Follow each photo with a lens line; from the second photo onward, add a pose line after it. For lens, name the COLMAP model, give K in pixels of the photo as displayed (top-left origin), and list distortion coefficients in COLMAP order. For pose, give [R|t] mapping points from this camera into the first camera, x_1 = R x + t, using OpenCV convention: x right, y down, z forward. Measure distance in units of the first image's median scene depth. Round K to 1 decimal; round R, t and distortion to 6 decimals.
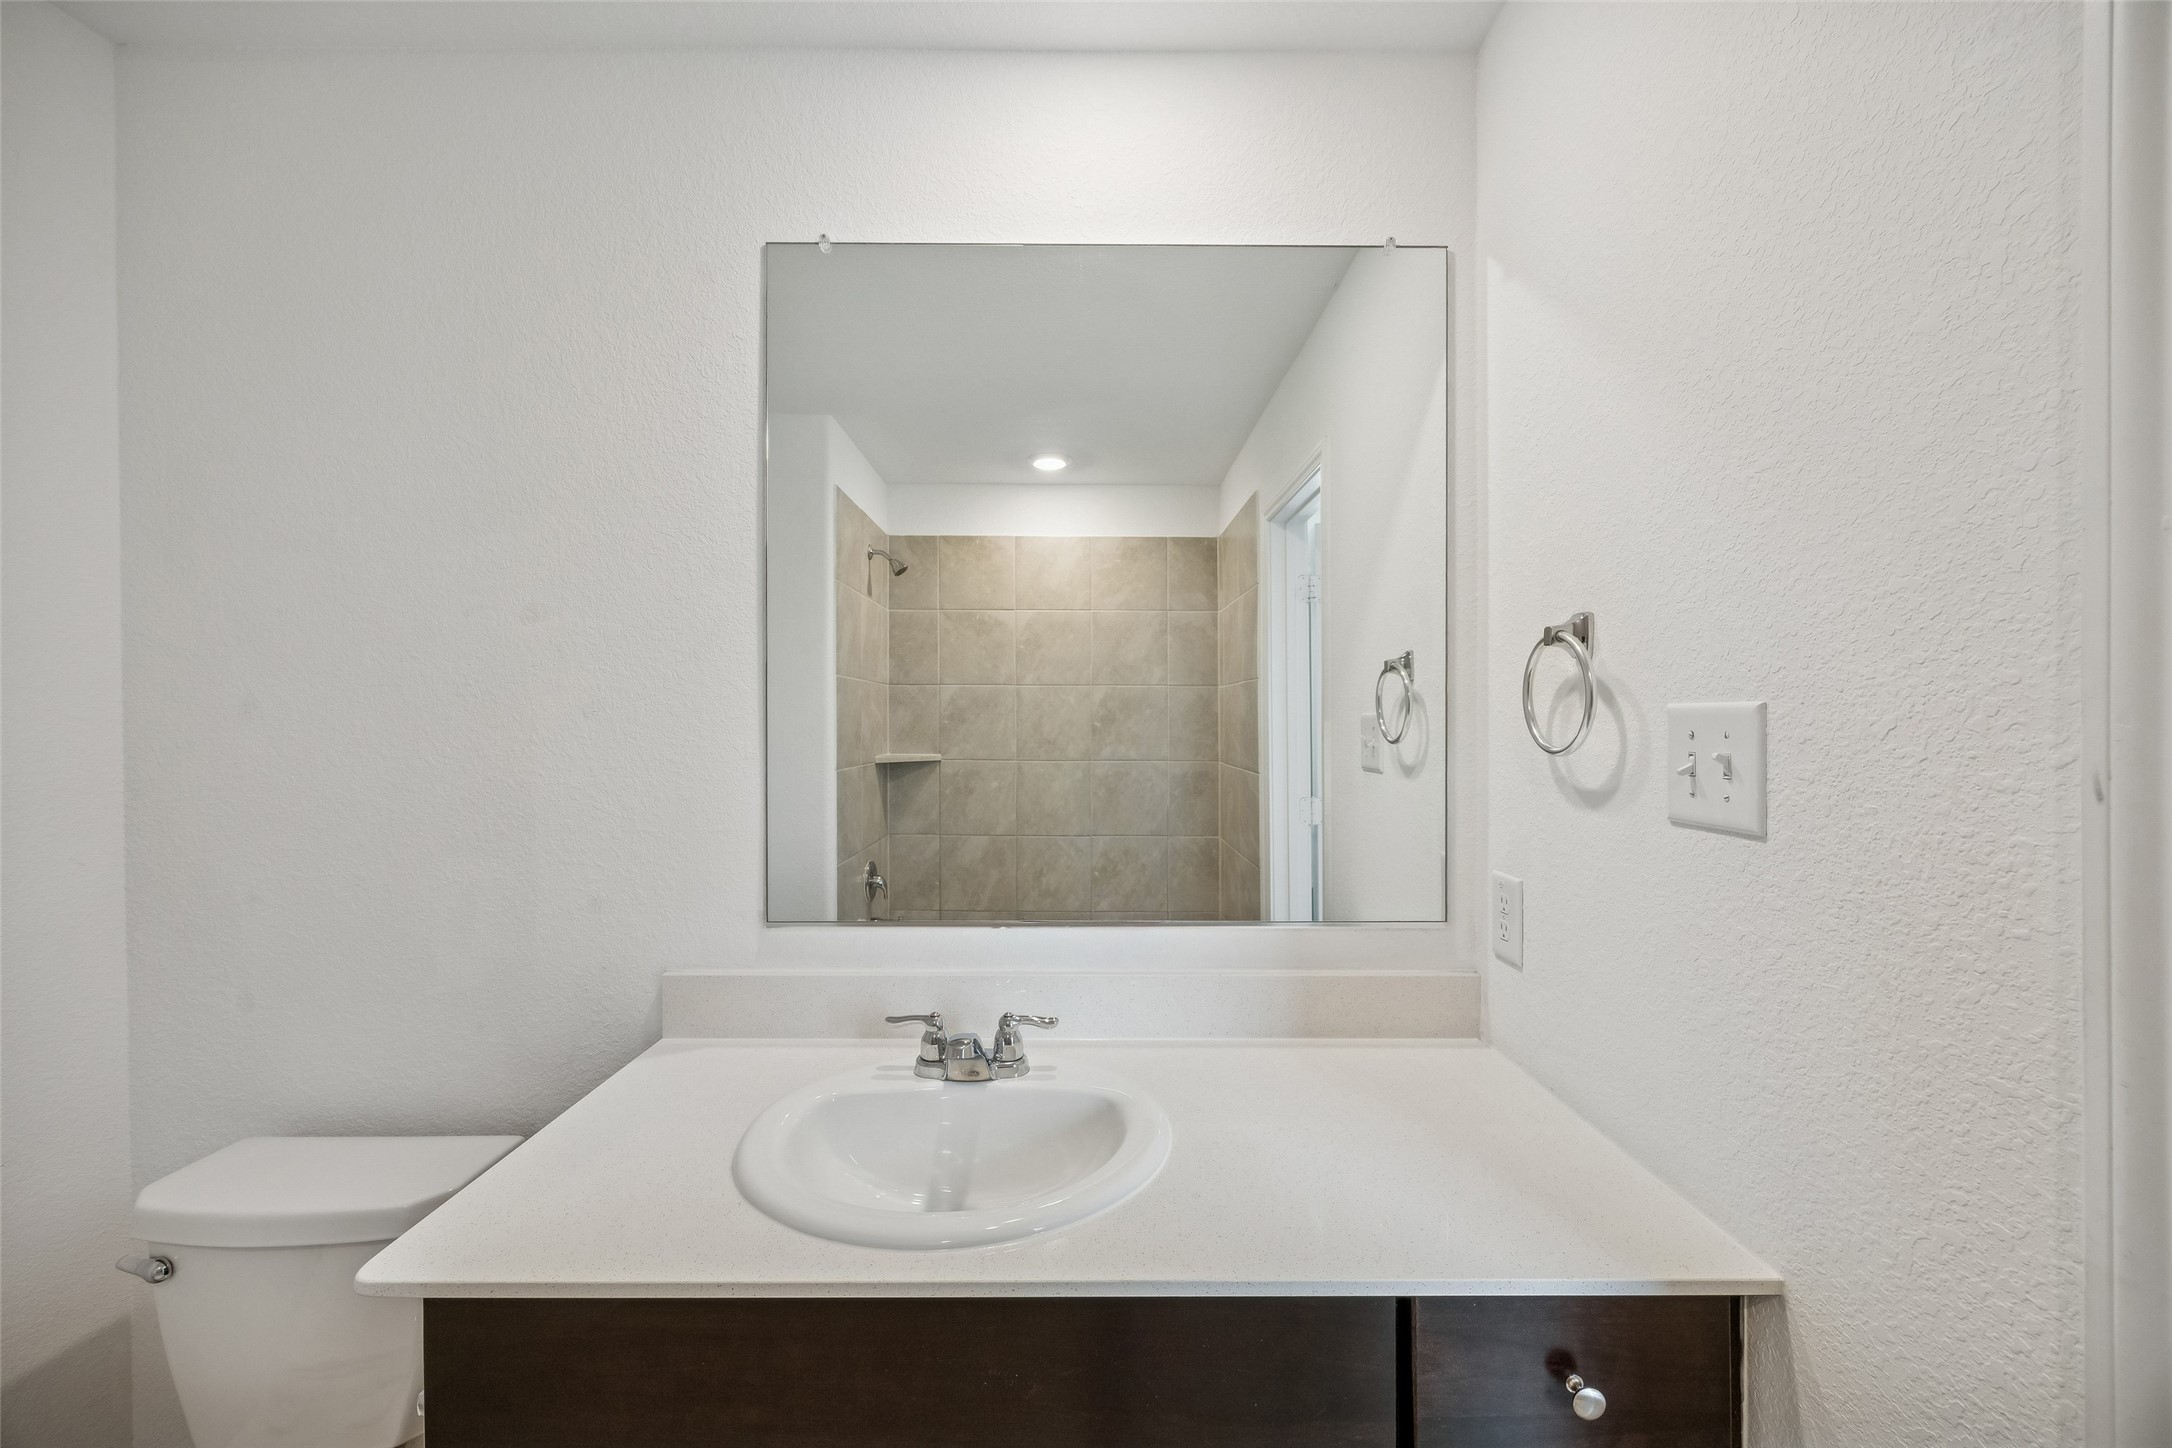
lens RADIAL K [[825.0, 0, 1086.0], [0, 825.0, 724.0], [0, 0, 1]] dist [0.000168, 0.000234]
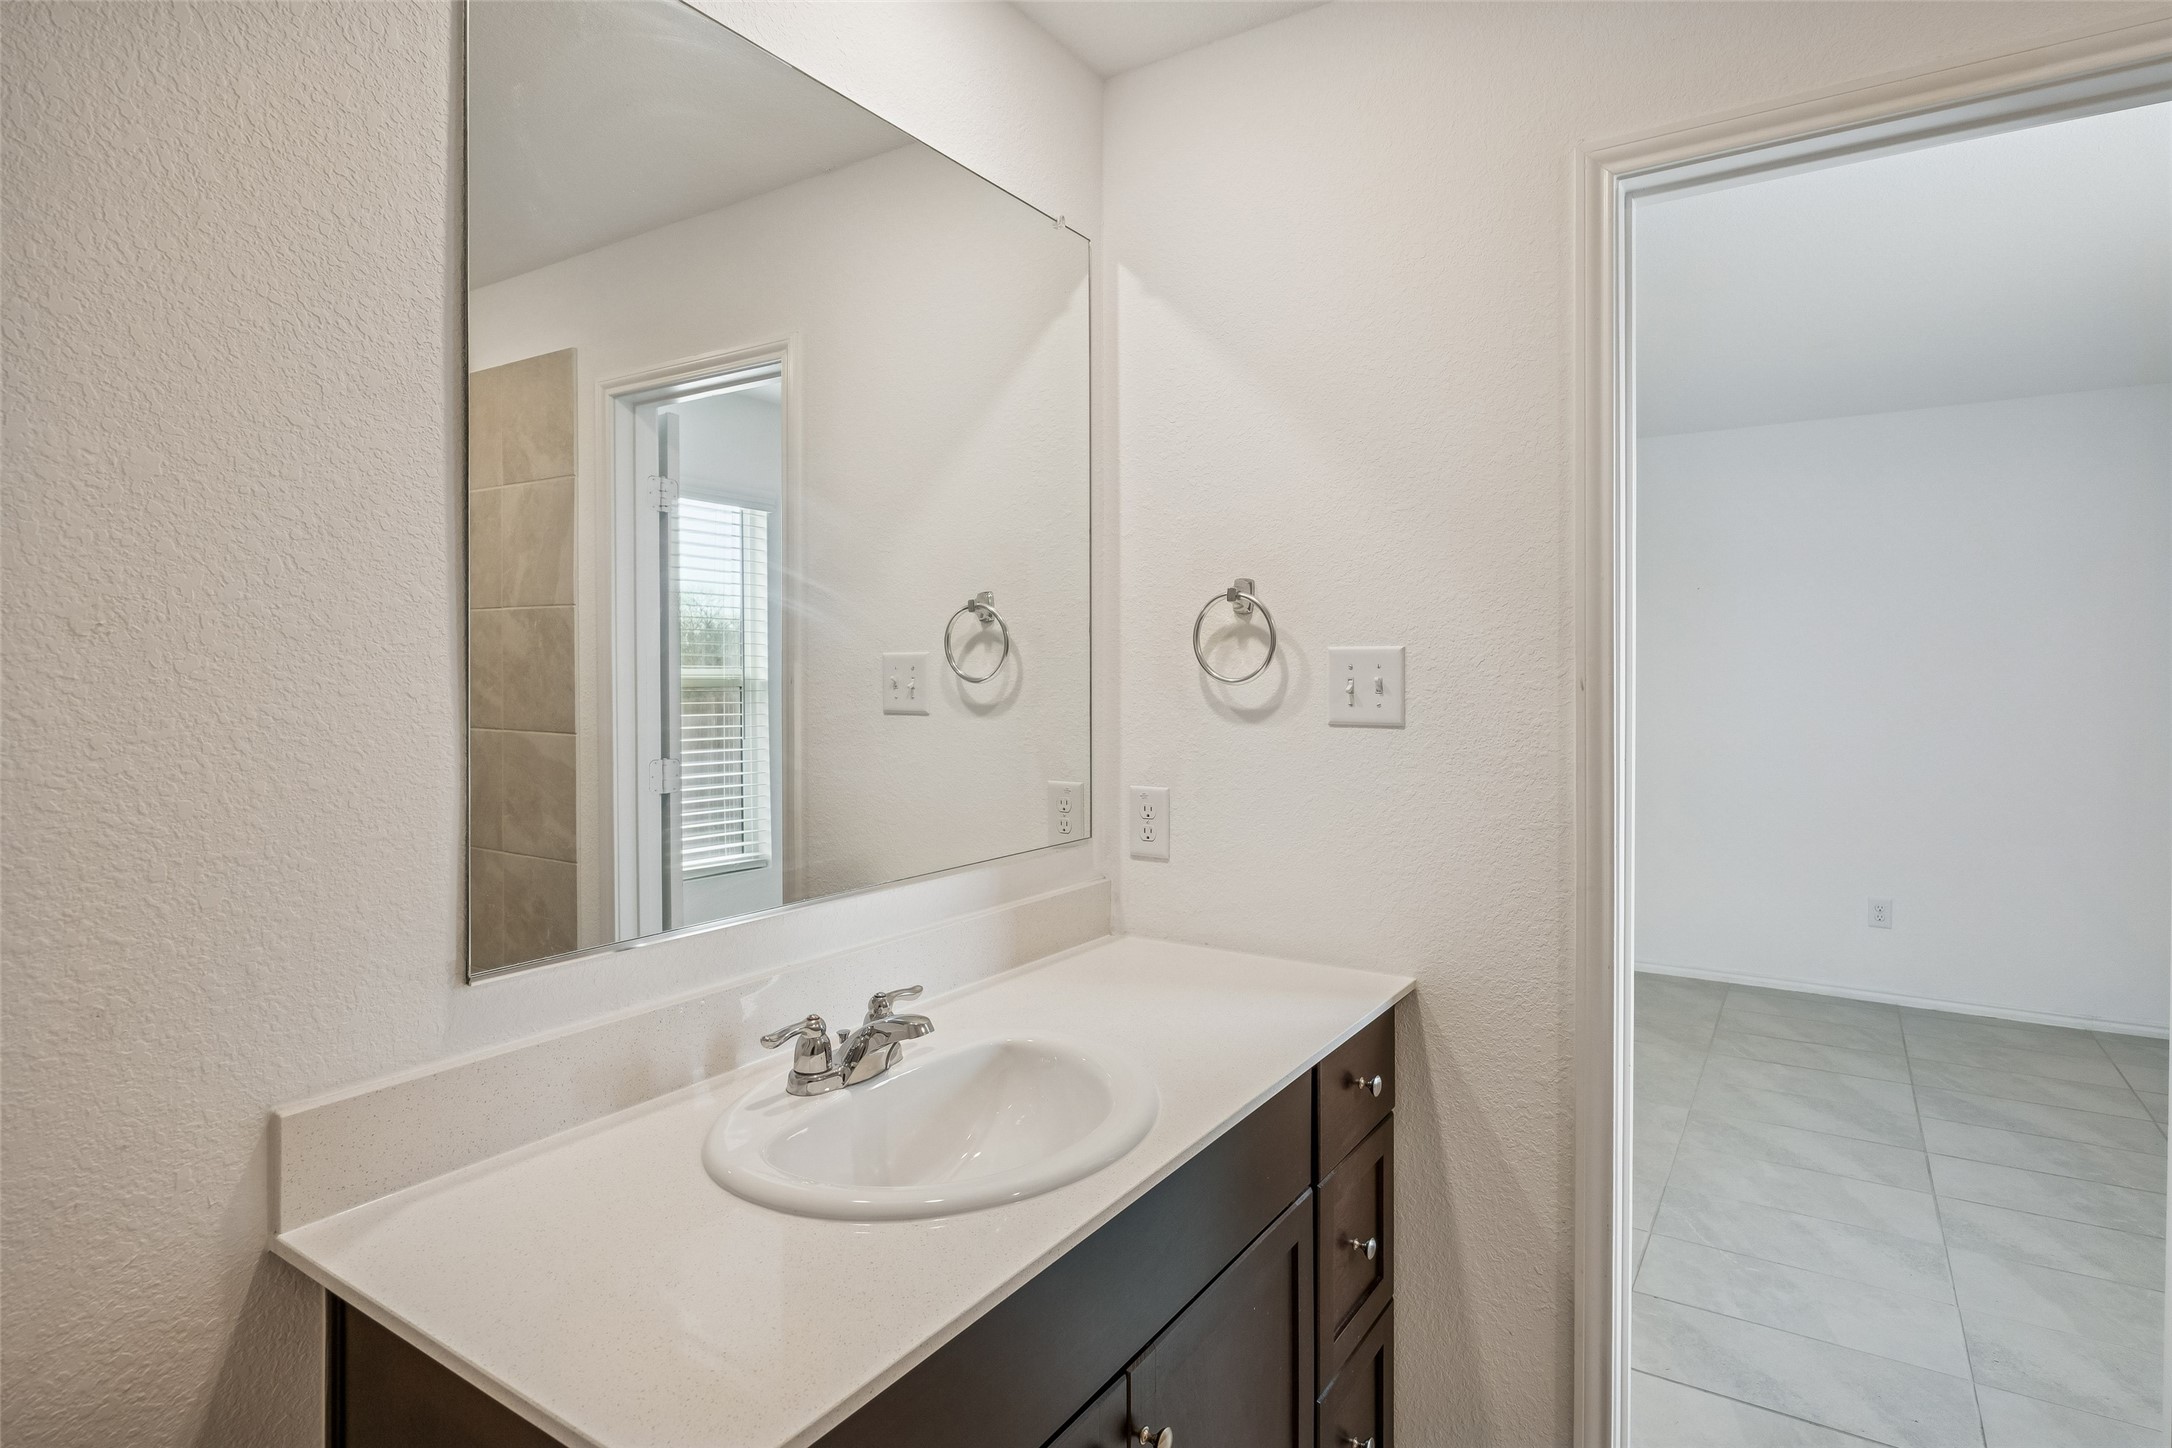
lens RADIAL K [[1120.2, 0, 1087.2], [0, 1120.2, 683.0], [0, 0, 1]] dist [0.002931, 0.000628]
pose [[0.553067, -0.008049, 0.833098, -1.009404], [0.004029, 0.999967, 0.006986, 0.020446], [-0.833127, -0.000507, 0.553082, 0.183950]]
